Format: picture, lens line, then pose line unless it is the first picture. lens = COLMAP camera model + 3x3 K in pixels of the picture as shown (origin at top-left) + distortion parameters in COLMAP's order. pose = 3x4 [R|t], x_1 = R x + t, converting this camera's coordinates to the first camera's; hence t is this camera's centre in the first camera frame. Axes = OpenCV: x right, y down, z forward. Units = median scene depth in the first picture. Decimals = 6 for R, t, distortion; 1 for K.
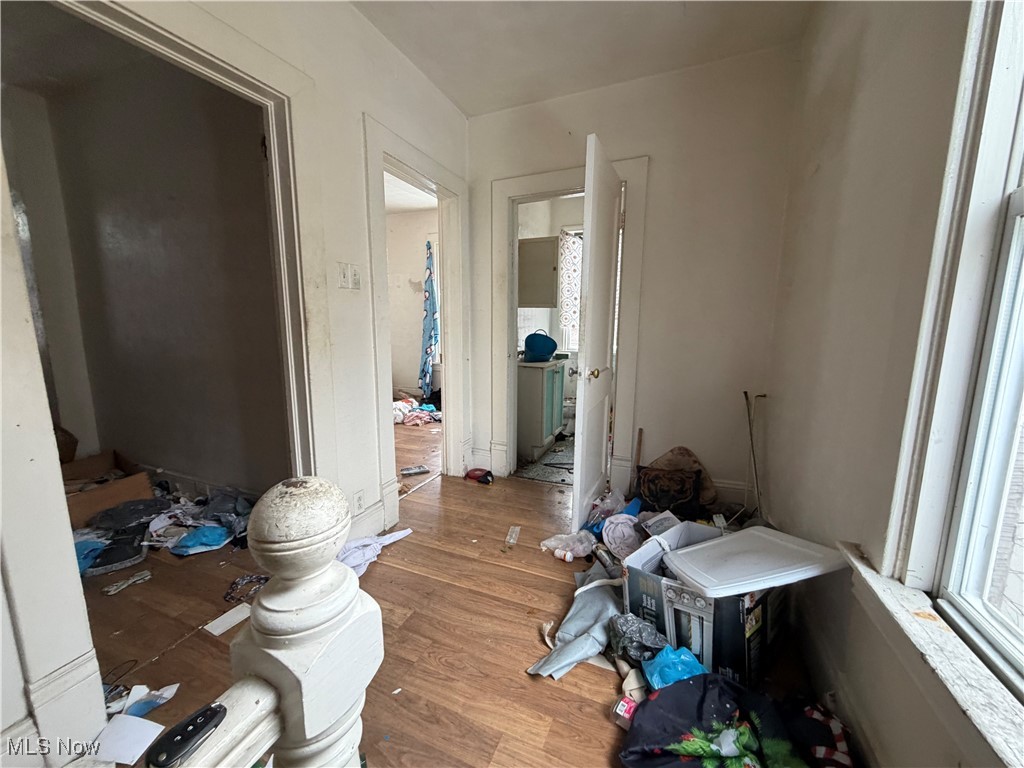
lens RADIAL K [[408.7, 0, 506.6], [0, 408.7, 384.4], [0, 0, 1]] dist [0.001867, -0.000625]
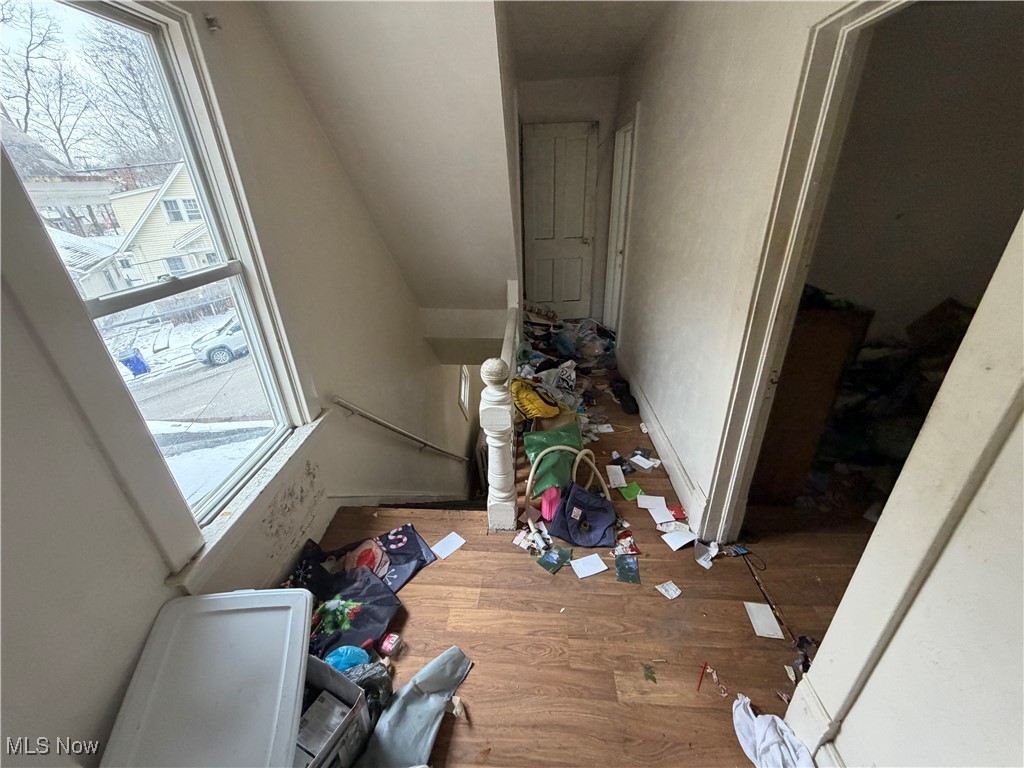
lens RADIAL K [[408.7, 0, 509.0], [0, 408.7, 384.2], [0, 0, 1]] dist [0.001867, -0.000625]
pose [[-0.940620, 0.181149, -0.287086, 0.149687], [-0.013130, 0.825665, 0.564008, -0.621873], [0.339206, 0.534287, -0.774259, 1.606683]]
